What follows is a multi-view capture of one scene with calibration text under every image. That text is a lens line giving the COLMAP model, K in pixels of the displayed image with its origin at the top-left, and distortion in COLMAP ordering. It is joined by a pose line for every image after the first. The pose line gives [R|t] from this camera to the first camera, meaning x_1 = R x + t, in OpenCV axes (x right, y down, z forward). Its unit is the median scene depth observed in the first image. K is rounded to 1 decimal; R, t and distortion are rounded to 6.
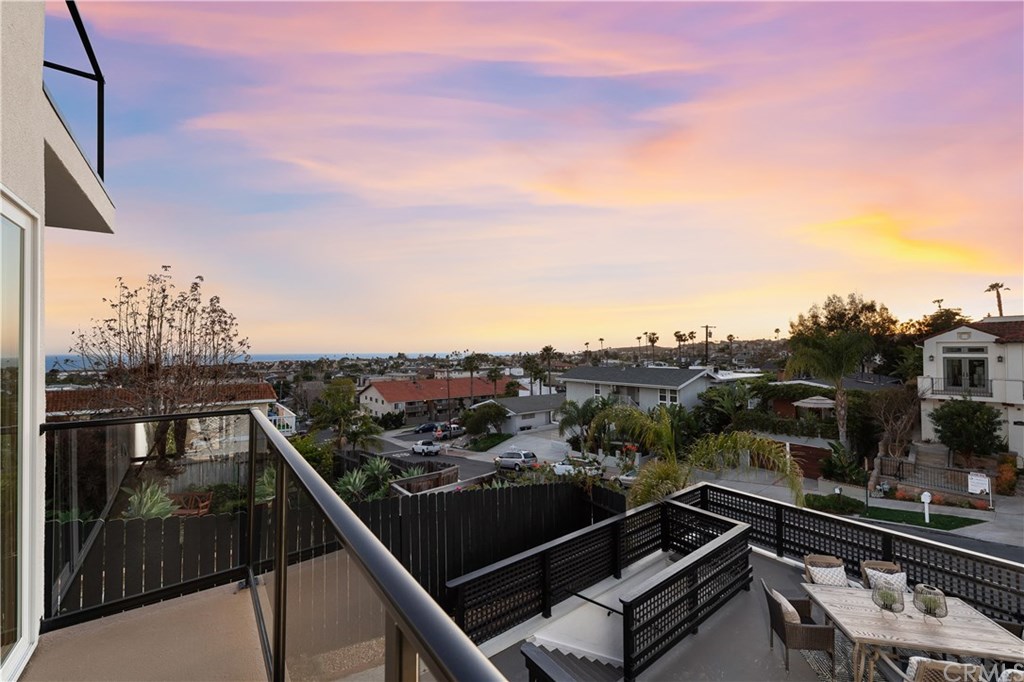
lens RADIAL K [[412.5, 0, 492.6], [0, 412.5, 345.6], [0, 0, 1]] dist [0.012096, -0.001774]
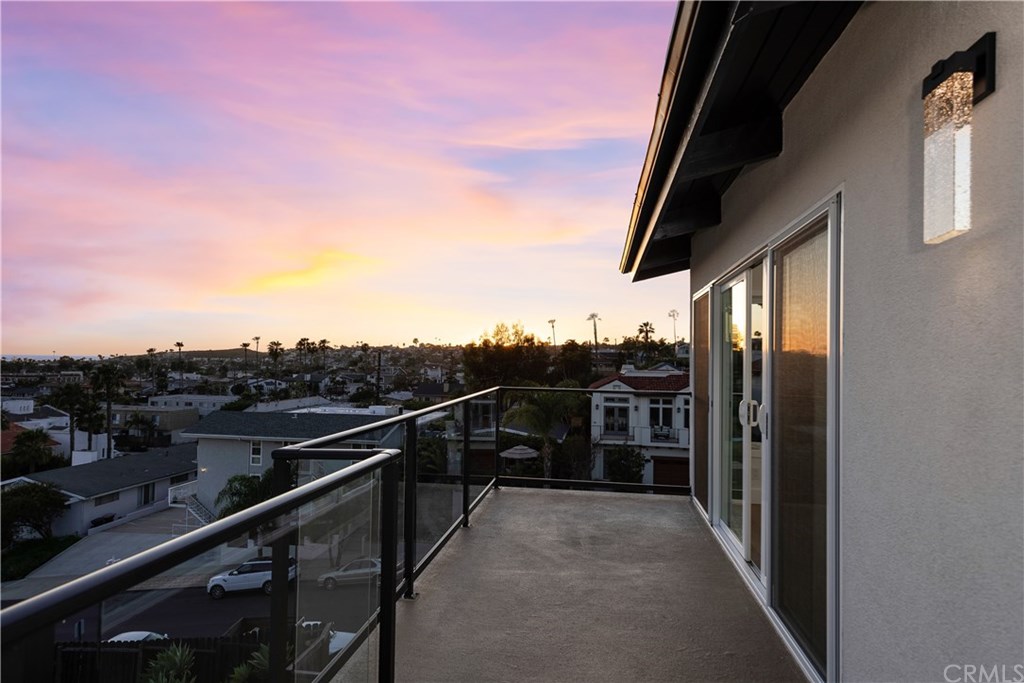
lens RADIAL K [[607.9, 0, 515.7], [0, 607.9, 343.5], [0, 0, 1]] dist [0.031006, -0.019174]
pose [[0.714969, 0.034617, 0.698299, -0.116927], [-0.024128, 0.999400, -0.024840, -0.040023], [-0.698740, 0.000911, 0.715375, -0.016247]]
